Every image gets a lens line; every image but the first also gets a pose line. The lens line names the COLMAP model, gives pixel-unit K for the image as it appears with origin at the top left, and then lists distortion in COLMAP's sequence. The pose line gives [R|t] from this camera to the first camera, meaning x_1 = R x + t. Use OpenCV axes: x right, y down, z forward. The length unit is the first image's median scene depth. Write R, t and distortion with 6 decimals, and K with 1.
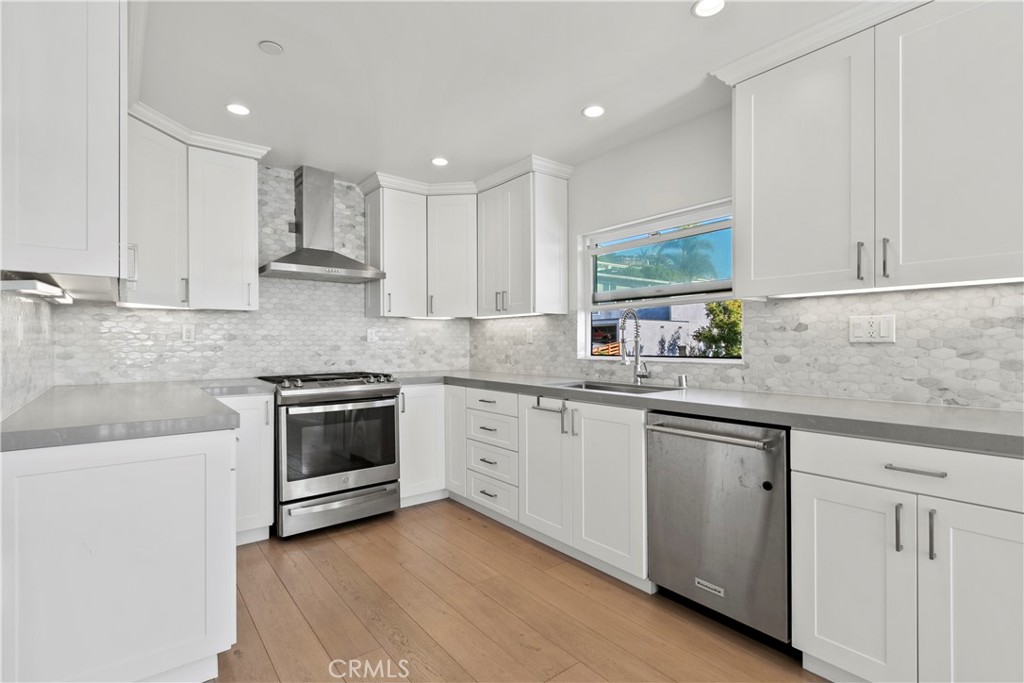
lens RADIAL K [[475.7, 0, 510.5], [0, 475.7, 341.6], [0, 0, 1]] dist [-0.000550, -0.000479]
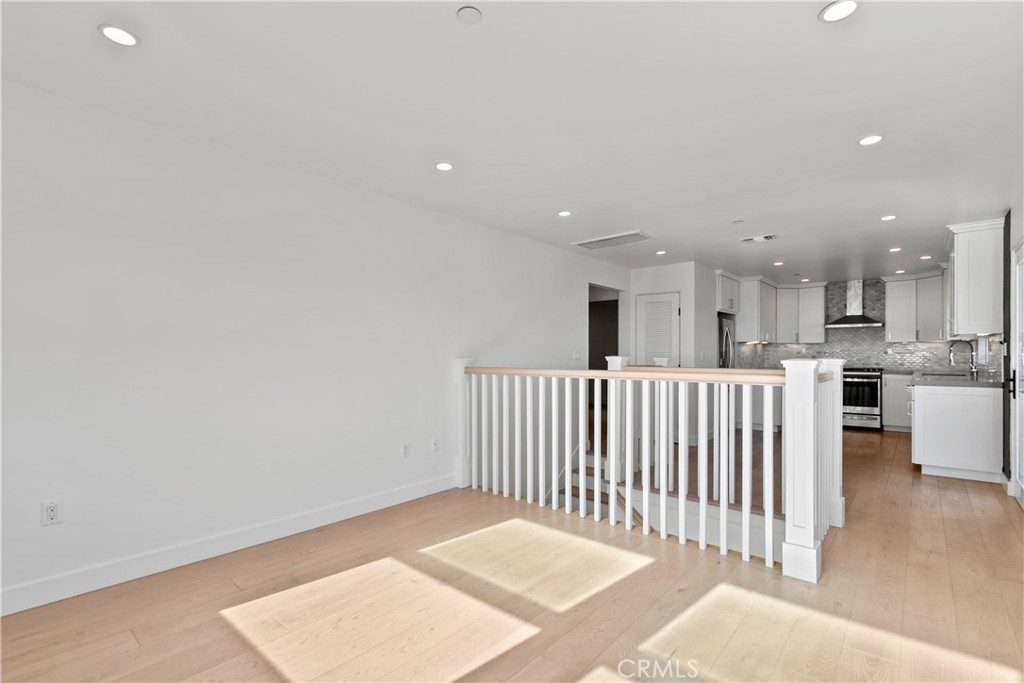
lens RADIAL K [[475.7, 0, 511.1], [0, 475.7, 348.0], [0, 0, 1]] dist [-0.000550, -0.000479]
pose [[0.183428, -0.011360, -0.982967, 1.668920], [0.003857, 0.999934, -0.010837, -0.011772], [0.983026, -0.001803, 0.183460, -1.156225]]
